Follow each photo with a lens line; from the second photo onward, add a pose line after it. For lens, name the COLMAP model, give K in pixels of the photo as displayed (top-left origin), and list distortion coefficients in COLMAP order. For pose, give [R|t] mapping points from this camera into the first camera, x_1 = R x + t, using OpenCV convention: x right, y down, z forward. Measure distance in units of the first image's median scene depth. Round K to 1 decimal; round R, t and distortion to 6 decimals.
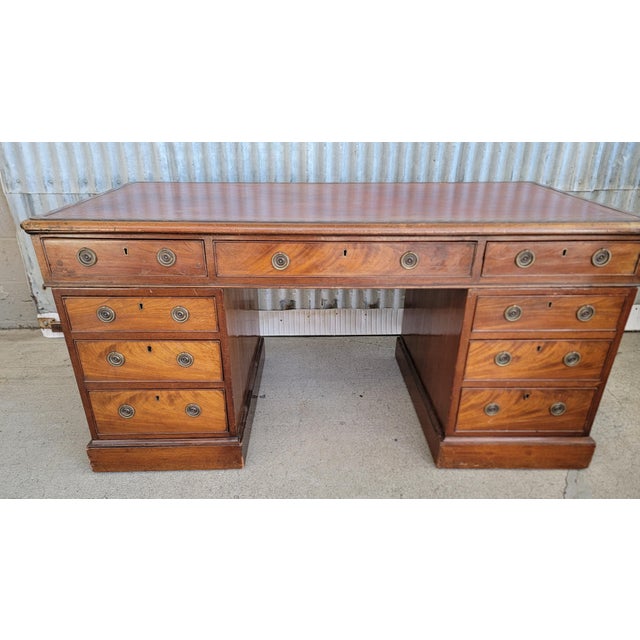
lens RADIAL K [[457.5, 0, 316.7], [0, 457.5, 340.8], [0, 0, 1]] dist [0.076886, -0.061867]
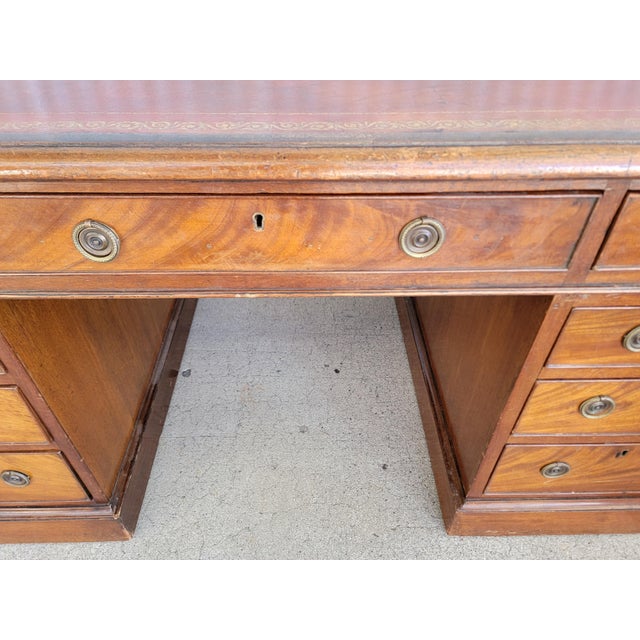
lens RADIAL K [[457.5, 0, 320.4], [0, 457.5, 308.6], [0, 0, 1]] dist [0.076886, -0.061867]
pose [[0.999989, -0.004543, -0.001268, 0.099108], [0.004717, 0.960876, 0.276939, -0.197558], [-0.000040, -0.276942, 0.960887, 0.519029]]
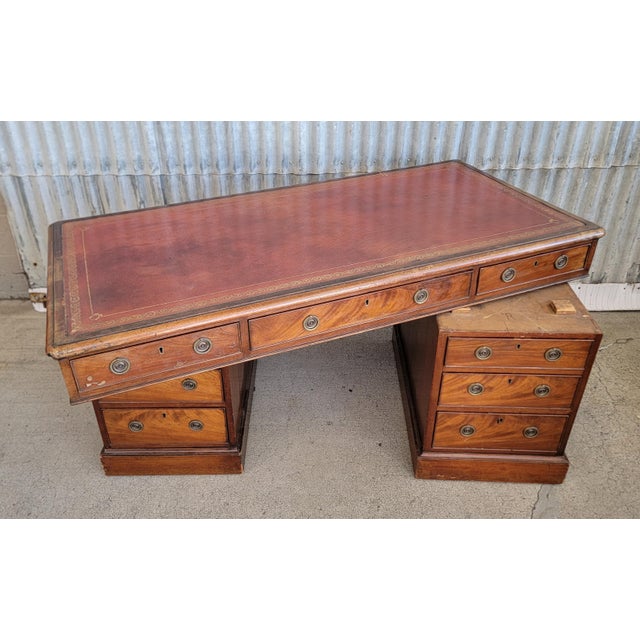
lens RADIAL K [[561.0, 0, 297.2], [0, 561.0, 277.2], [0, 0, 1]] dist [0.070669, -0.024771]
pose [[0.998361, 0.010402, -0.056277, 0.062794], [-0.004844, 0.995174, 0.098009, -0.326344], [0.057025, -0.097576, 0.993593, -0.272254]]
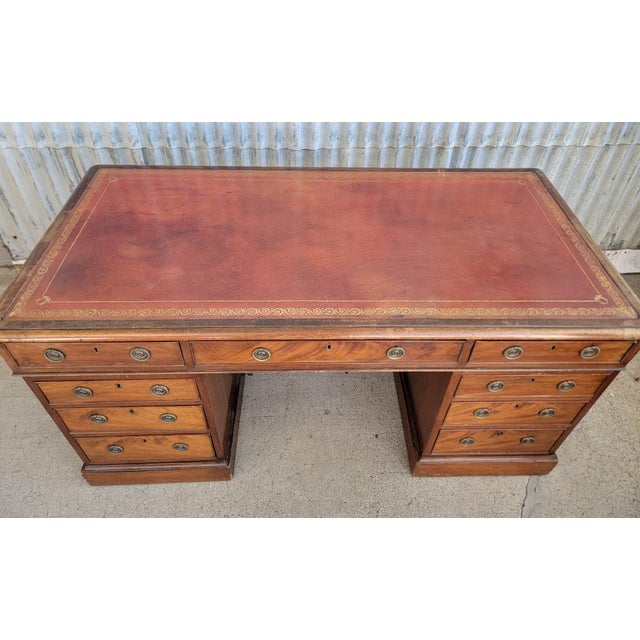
lens RADIAL K [[457.5, 0, 325.1], [0, 457.5, 252.0], [0, 0, 1]] dist [0.076886, -0.061867]
pose [[0.999368, 0.006975, 0.034866, 0.015506], [-0.016440, 0.960110, 0.279140, -0.564093], [-0.031528, -0.279537, 0.959617, 0.114408]]
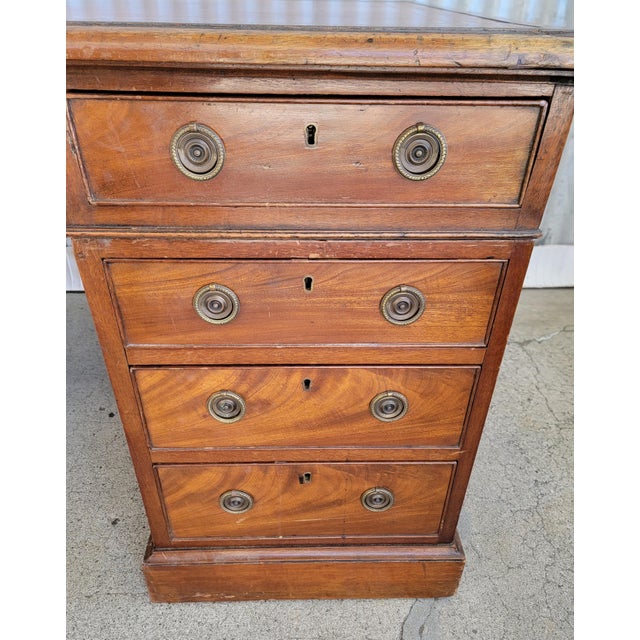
lens RADIAL K [[477.6, 0, 318.1], [0, 477.6, 324.4], [0, 0, 1]] dist [0.034833, 0.004746]
pose [[0.999993, -0.000074, 0.003629, 0.462895], [-0.000361, 0.992805, 0.119739, -0.083321], [-0.003612, -0.119739, 0.992799, 0.556128]]
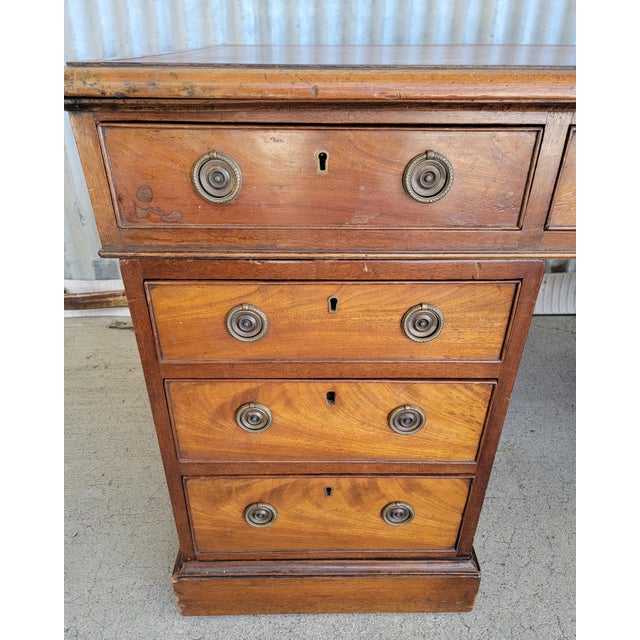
lens RADIAL K [[457.5, 0, 295.1], [0, 457.5, 317.6], [0, 0, 1]] dist [0.076886, -0.061867]
pose [[0.999979, 0.003261, -0.005645, -0.371813], [-0.002857, 0.997528, 0.070207, -0.082690], [0.005860, -0.070190, 0.997516, 0.540176]]
